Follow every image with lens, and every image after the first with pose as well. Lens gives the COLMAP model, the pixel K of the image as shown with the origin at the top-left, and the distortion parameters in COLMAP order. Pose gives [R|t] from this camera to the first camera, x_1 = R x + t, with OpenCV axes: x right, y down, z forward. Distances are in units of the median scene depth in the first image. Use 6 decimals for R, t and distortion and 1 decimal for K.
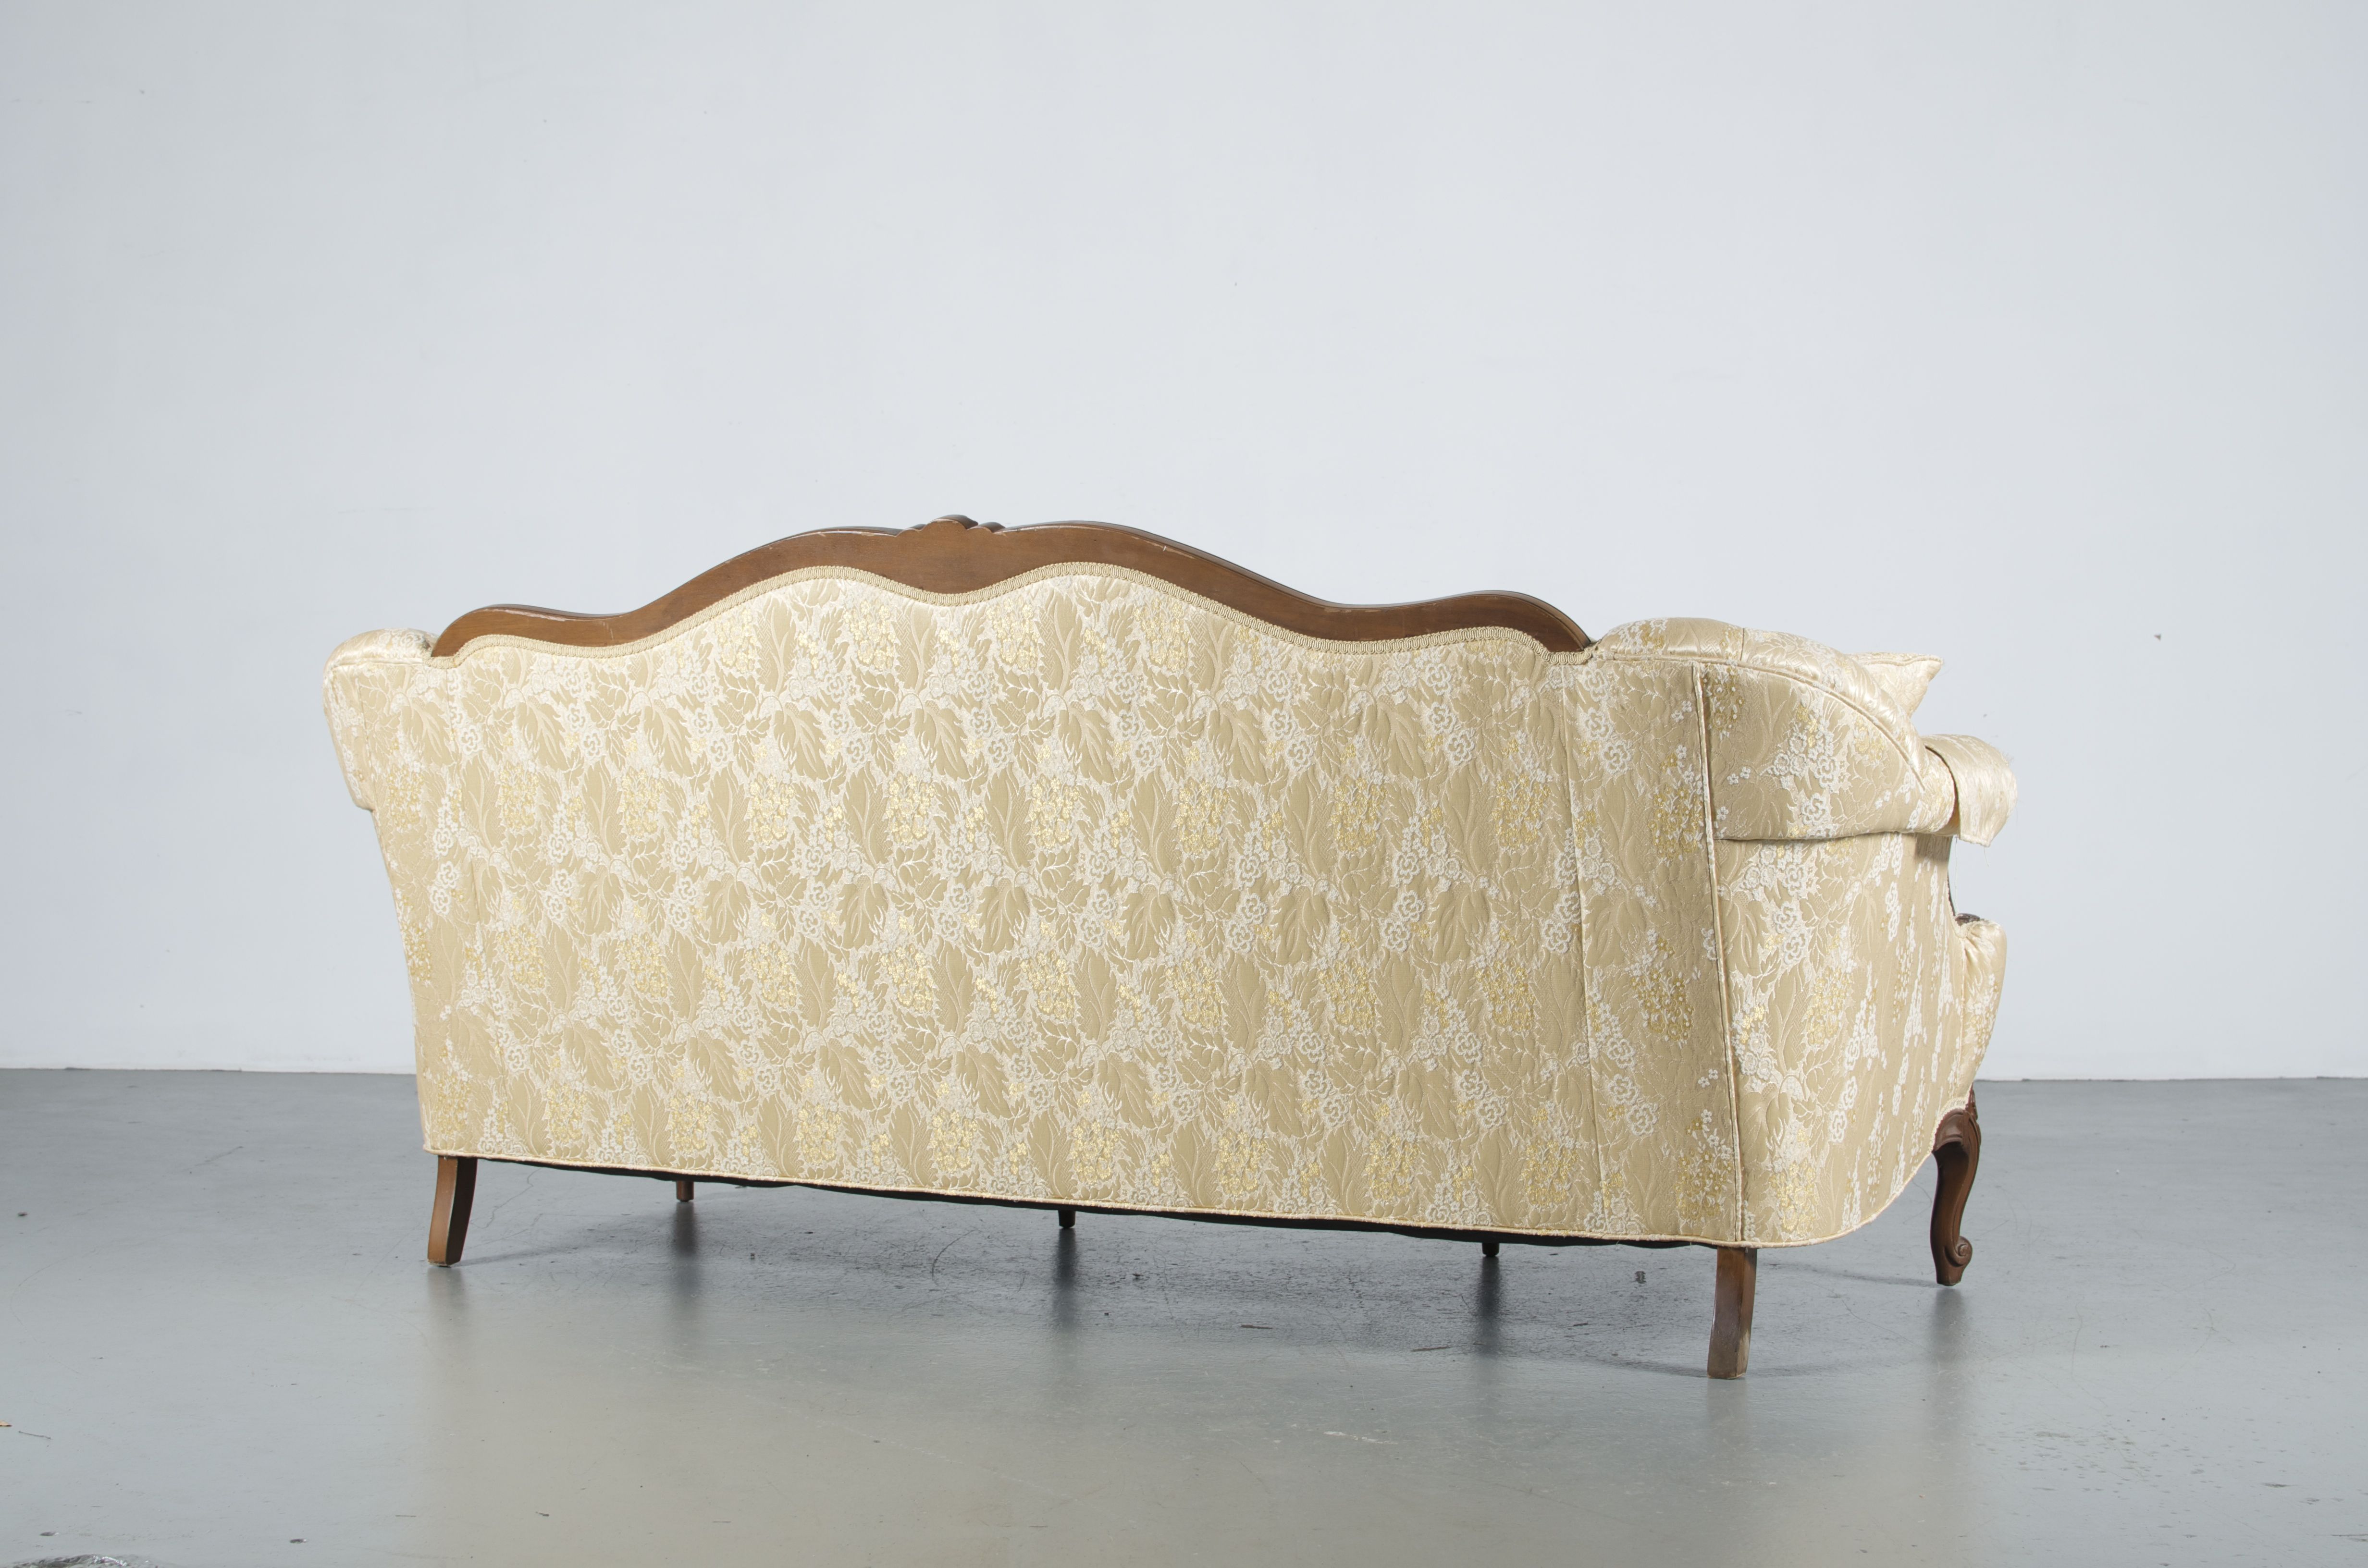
lens RADIAL K [[3652.2, 0, 1182.9], [0, 3652.2, 780.2], [0, 0, 1]] dist [-0.176143, 0.000000]
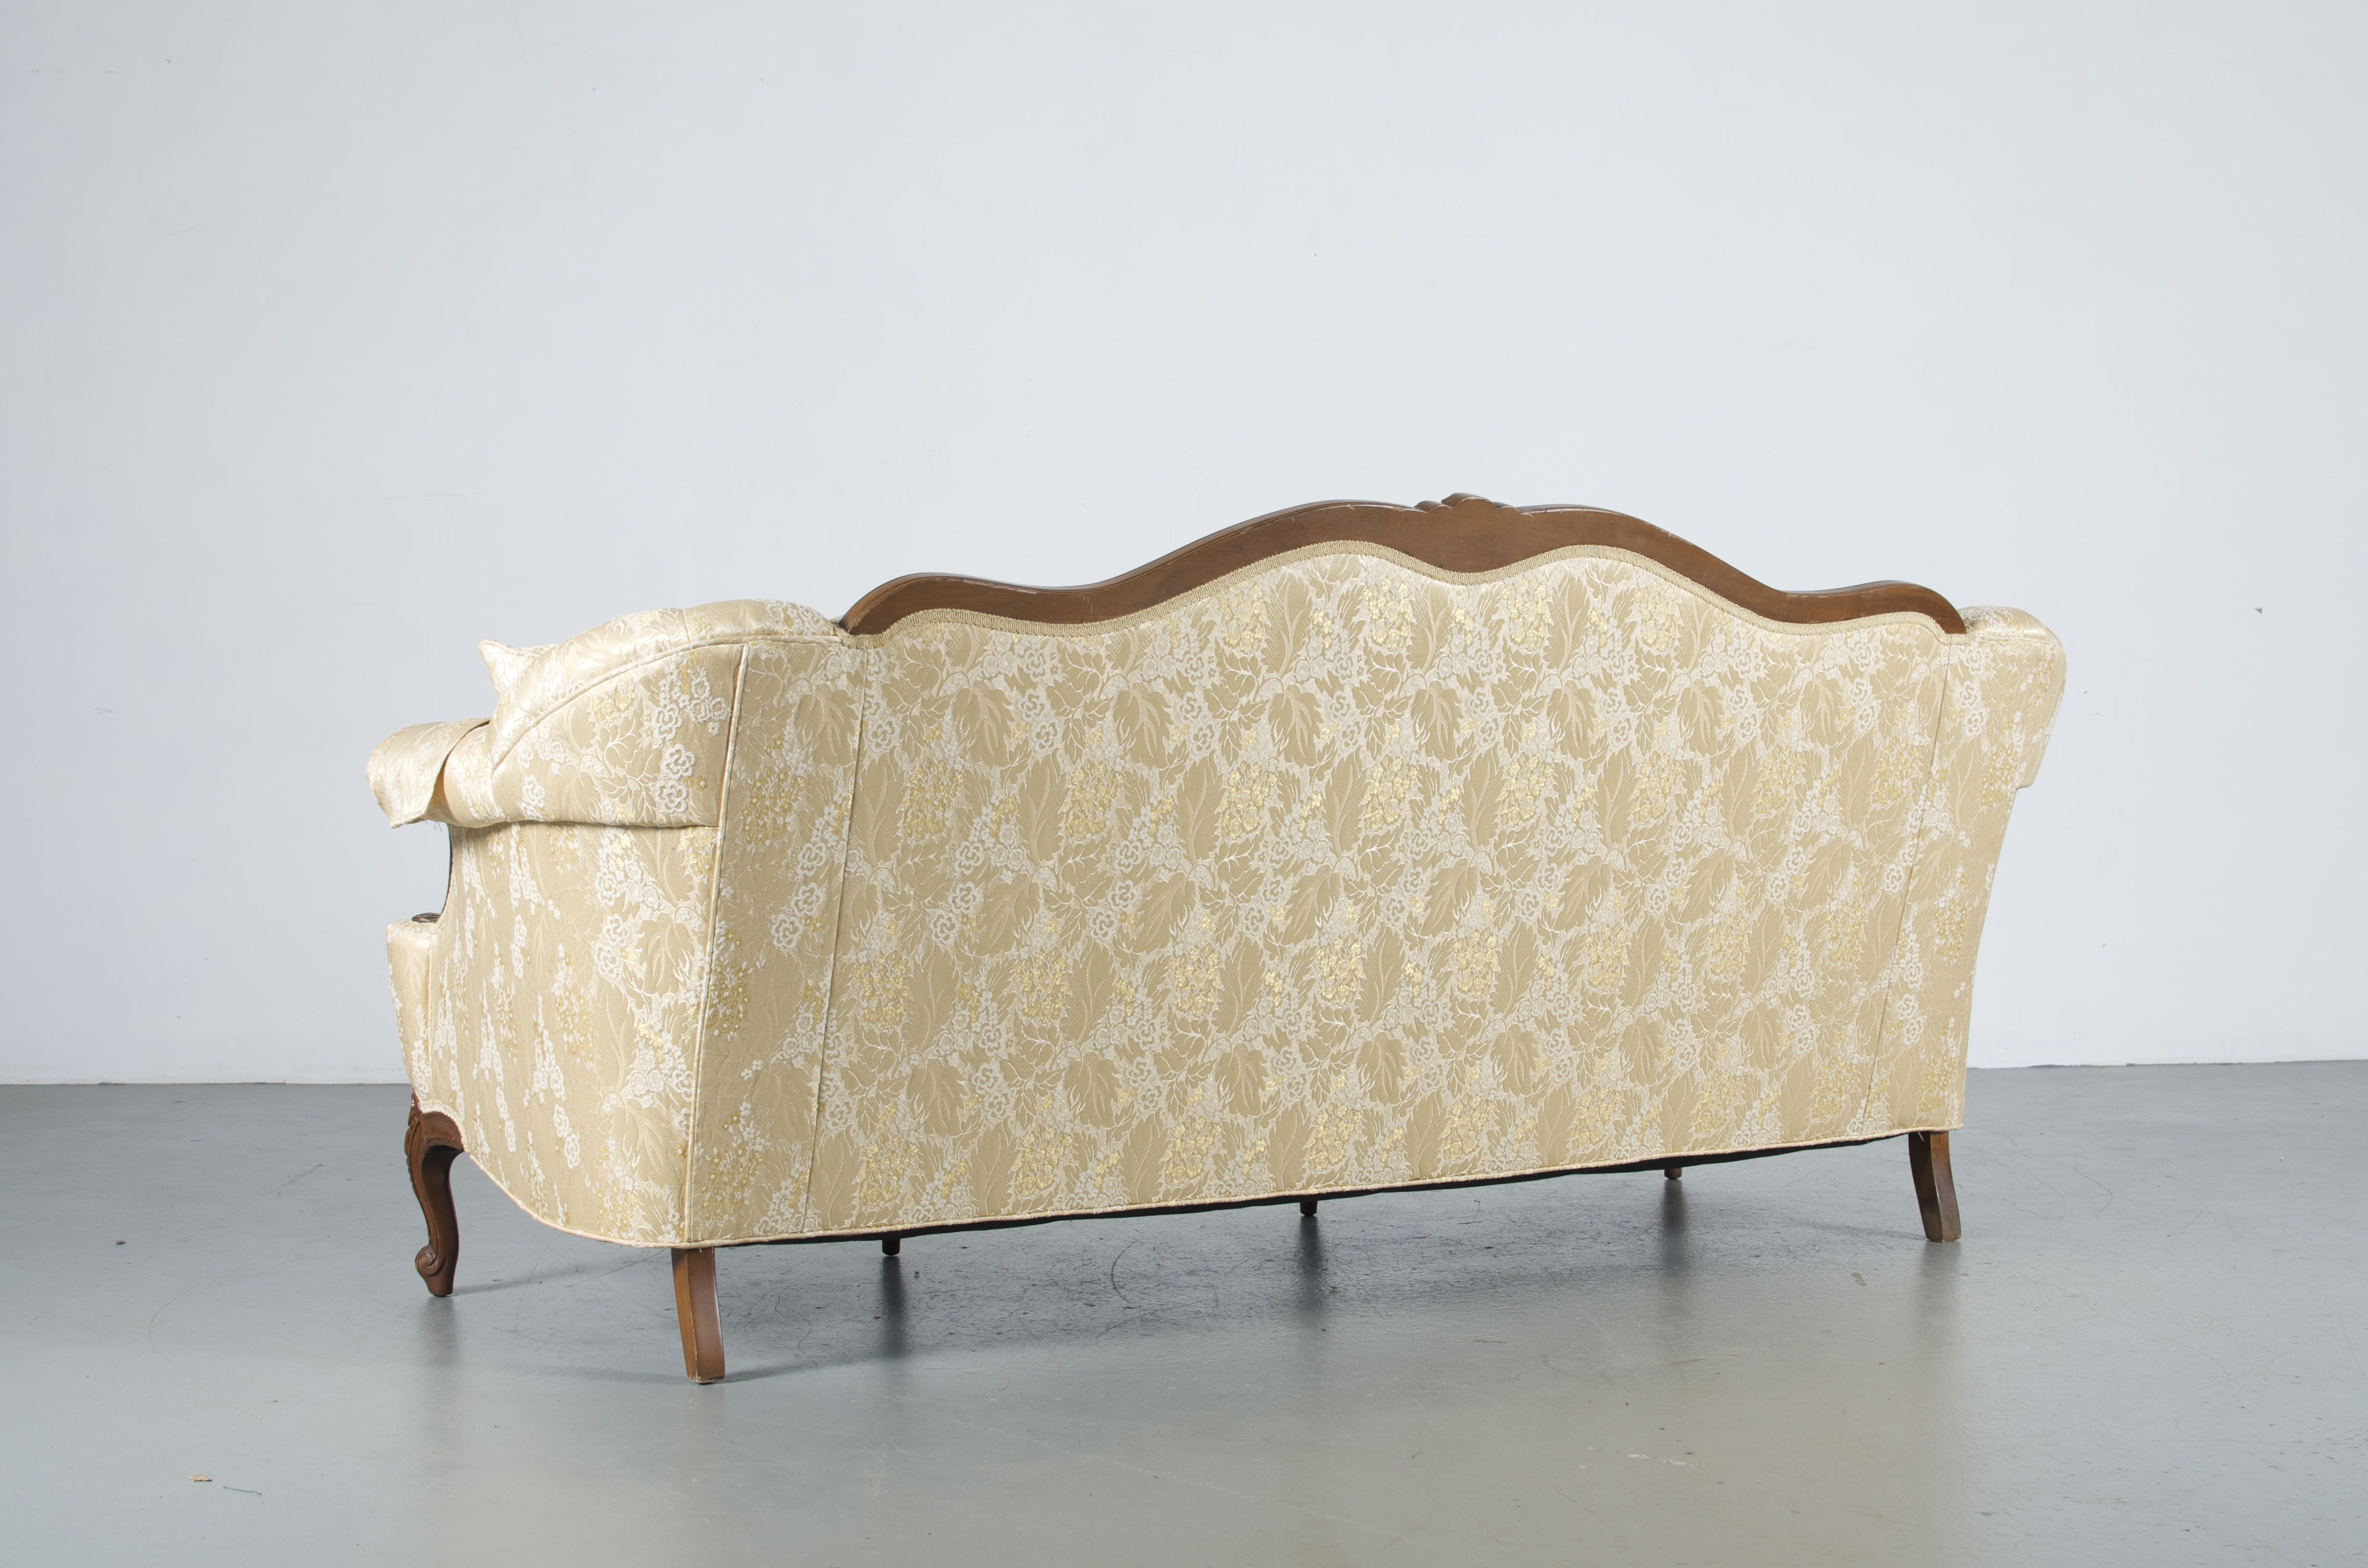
lens RADIAL K [[2994.2, 0, 1184.5], [0, 2994.2, 805.8], [0, 0, 1]] dist [-0.027210, 0.000000]
pose [[0.621358, -0.023118, 0.783186, -0.732854], [0.046177, 0.998908, -0.007150, 0.014467], [-0.782165, 0.040607, 0.621747, 0.536145]]
